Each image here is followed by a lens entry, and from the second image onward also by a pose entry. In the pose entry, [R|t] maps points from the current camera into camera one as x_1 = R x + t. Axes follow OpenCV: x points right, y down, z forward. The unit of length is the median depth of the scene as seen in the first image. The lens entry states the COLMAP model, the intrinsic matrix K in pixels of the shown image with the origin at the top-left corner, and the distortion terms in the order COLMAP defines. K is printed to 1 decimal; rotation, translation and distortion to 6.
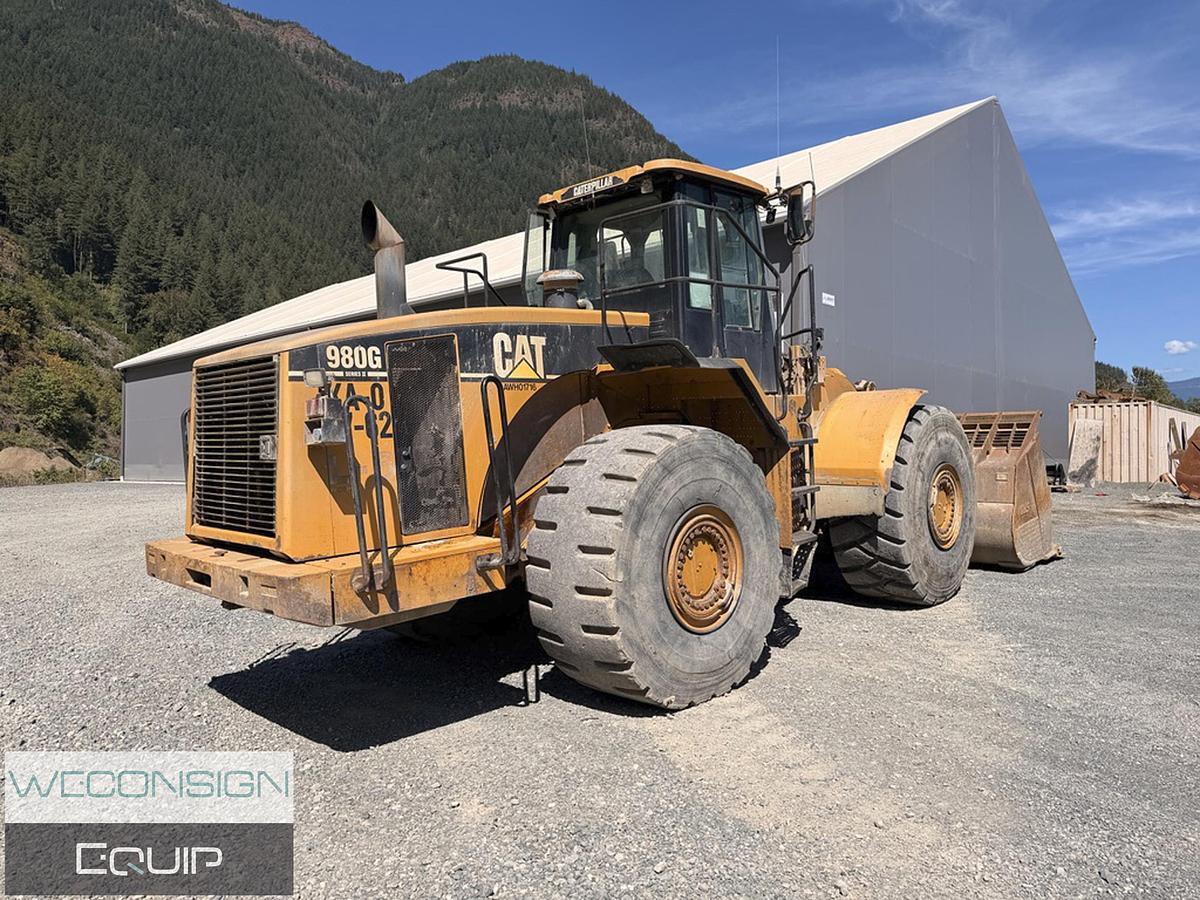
lens RADIAL K [[873.9, 0, 589.4], [0, 873.9, 444.0], [0, 0, 1]] dist [0.042176, -0.061200]
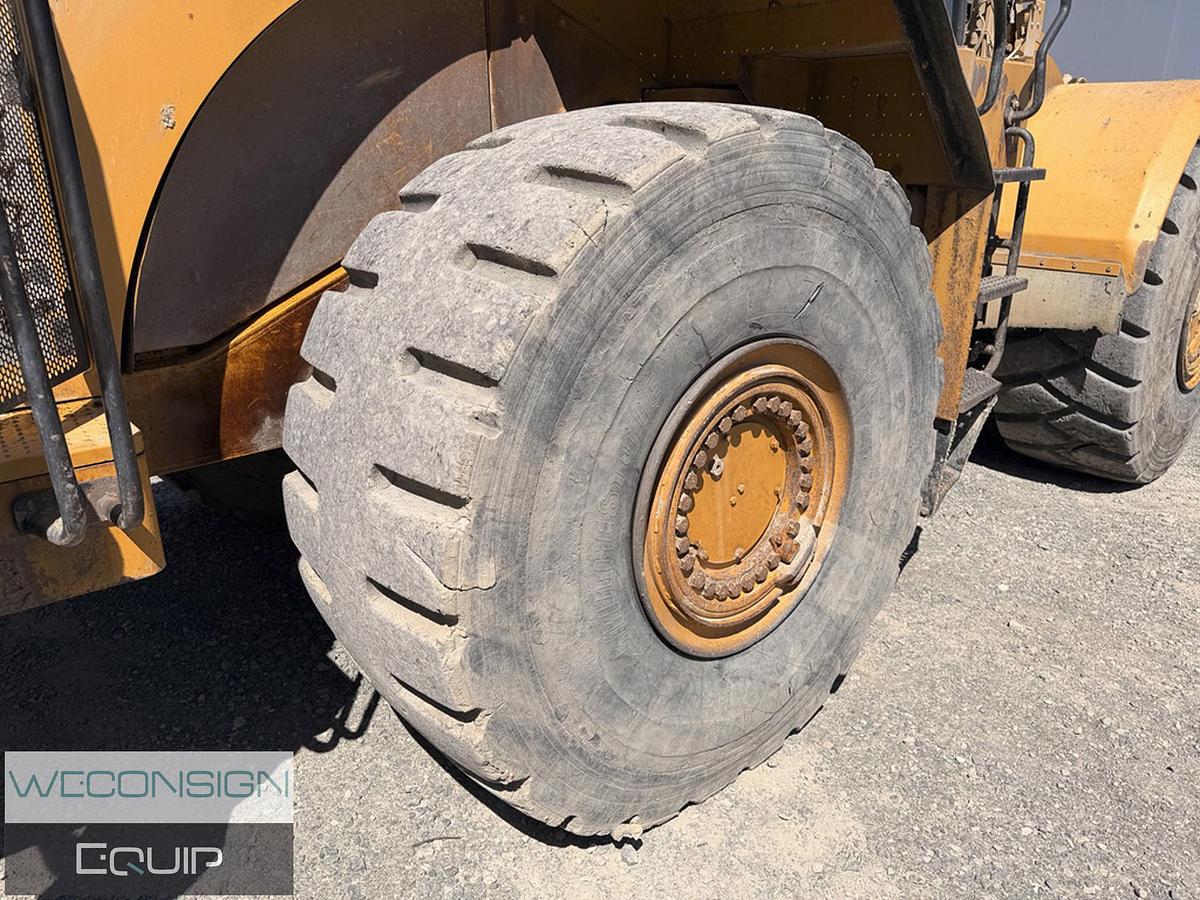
lens RADIAL K [[887.8, 0, 576.1], [0, 887.8, 464.1], [0, 0, 1]] dist [0.103610, -0.169443]
pose [[0.996166, 0.064513, -0.059095, 0.073475], [-0.043472, 0.951179, 0.305563, 0.008010], [0.075923, -0.301823, 0.950336, 0.599152]]
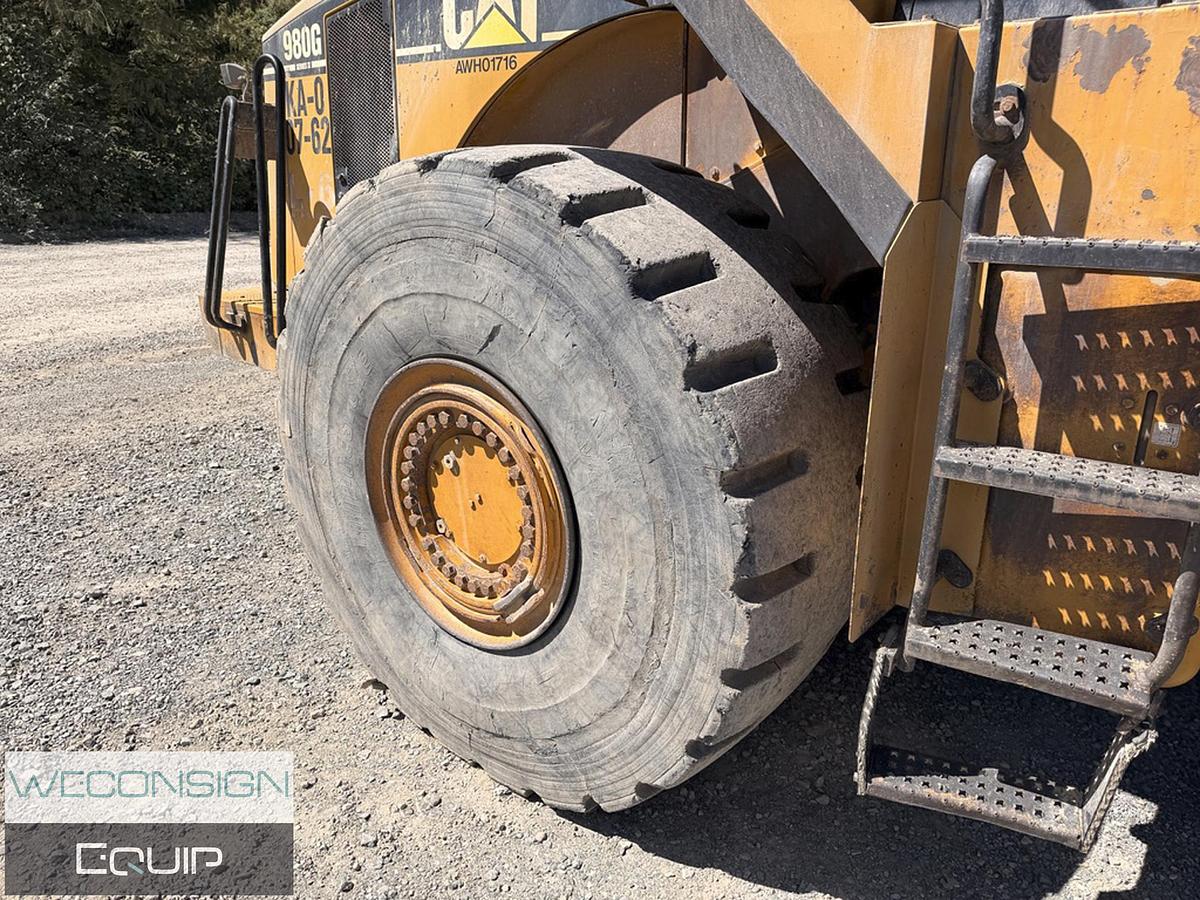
lens RADIAL K [[843.6, 0, 600.4], [0, 843.6, 453.6], [0, 0, 1]] dist [0.123598, -0.193650]
pose [[0.073015, 0.355327, -0.931886, 0.496783], [-0.028244, 0.934742, 0.354203, -0.029376], [0.996931, 0.000458, 0.078286, 0.998535]]
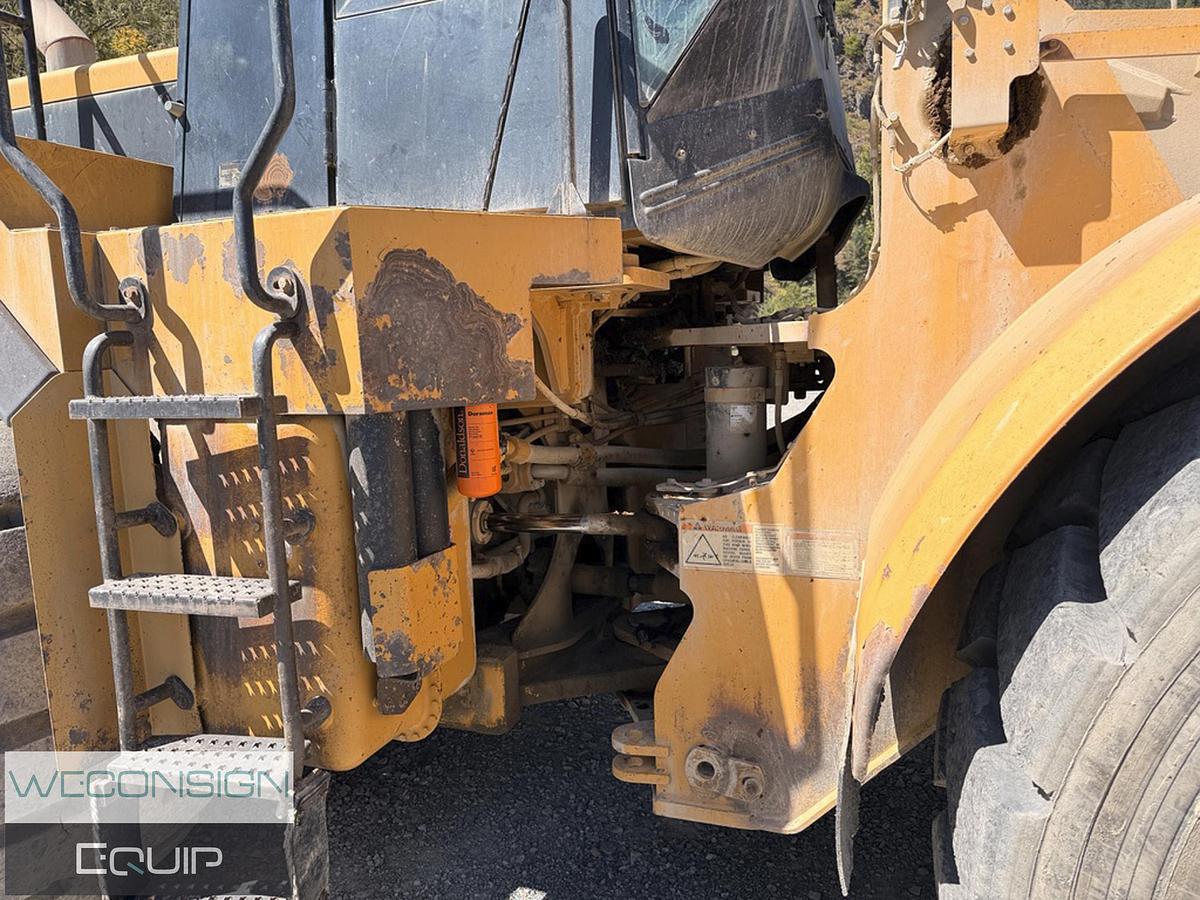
lens RADIAL K [[864.0, 0, 602.1], [0, 864.0, 464.3], [0, 0, 1]] dist [-0.002660, -0.000406]
pose [[0.376137, 0.156100, -0.913320, 0.587451], [-0.014037, 0.986553, 0.162836, -0.031213], [0.926458, -0.048429, 0.373271, 1.173125]]
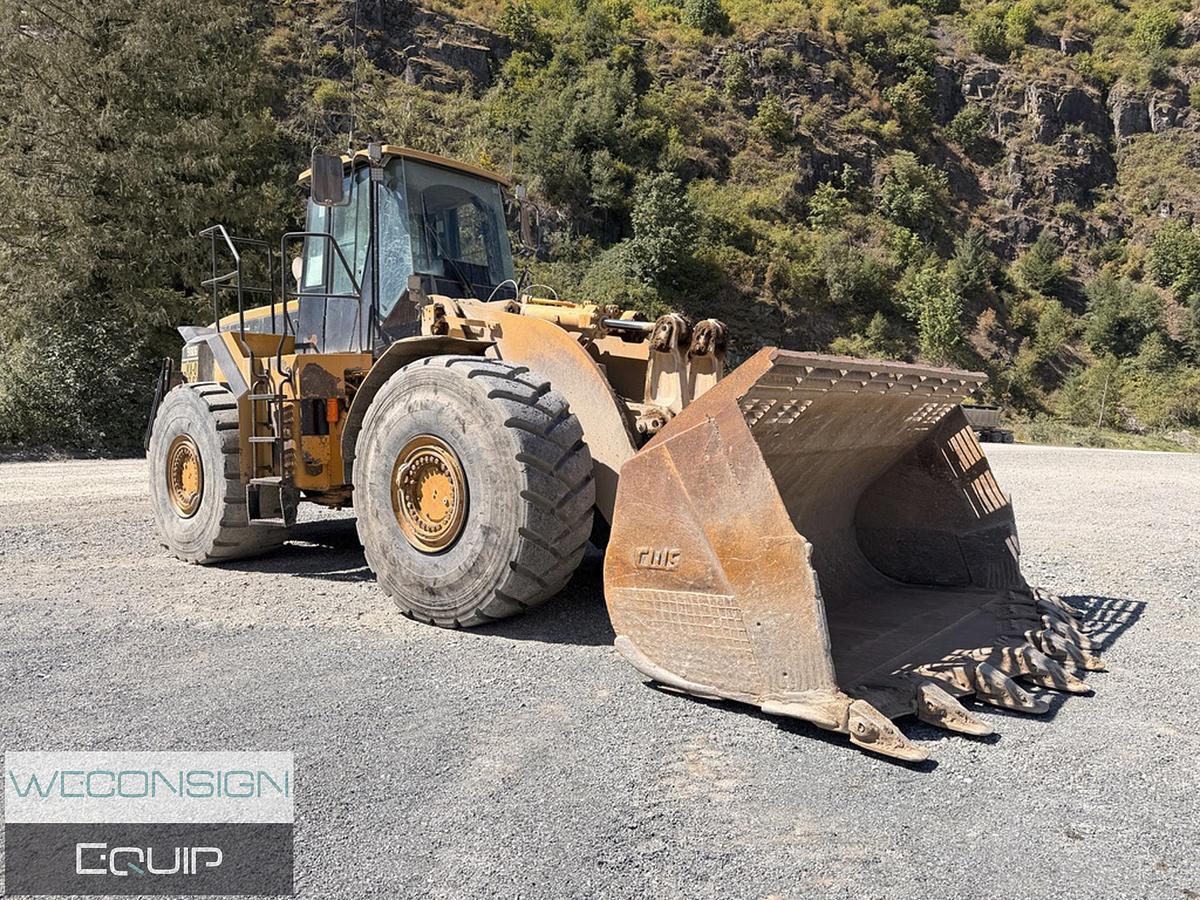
lens RADIAL K [[874.5, 0, 604.0], [0, 874.5, 446.3], [0, 0, 1]] dist [0.036818, -0.045776]
pose [[0.019741, 0.067486, -0.997525, 1.607278], [-0.023870, 0.997467, 0.067010, -0.028852], [0.999520, 0.022488, 0.021302, 1.630601]]
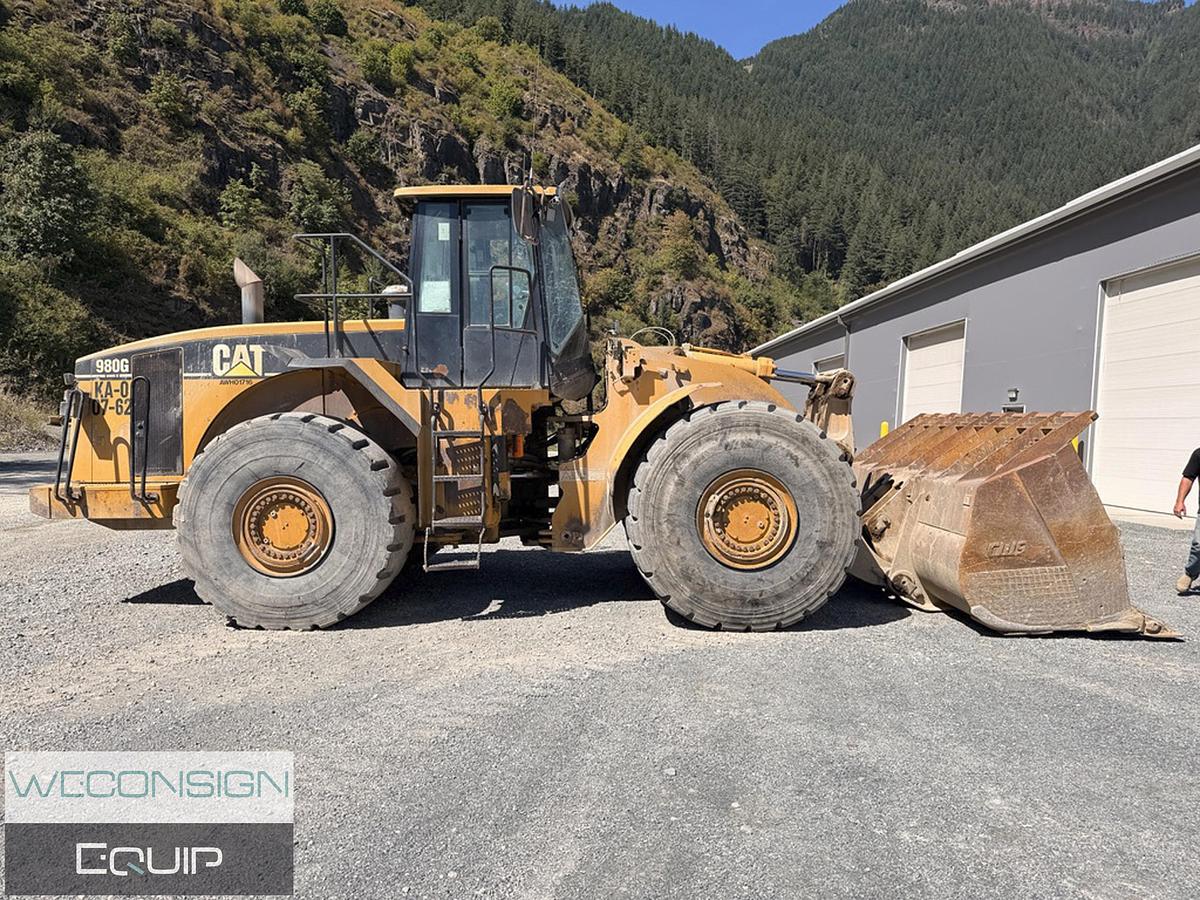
lens RADIAL K [[874.5, 0, 604.0], [0, 874.5, 446.3], [0, 0, 1]] dist [0.036818, -0.045776]
pose [[0.670773, 0.055143, -0.739610, 1.326156], [-0.038716, 0.998476, 0.039331, -0.039691], [0.740652, 0.002253, 0.671885, 0.474352]]
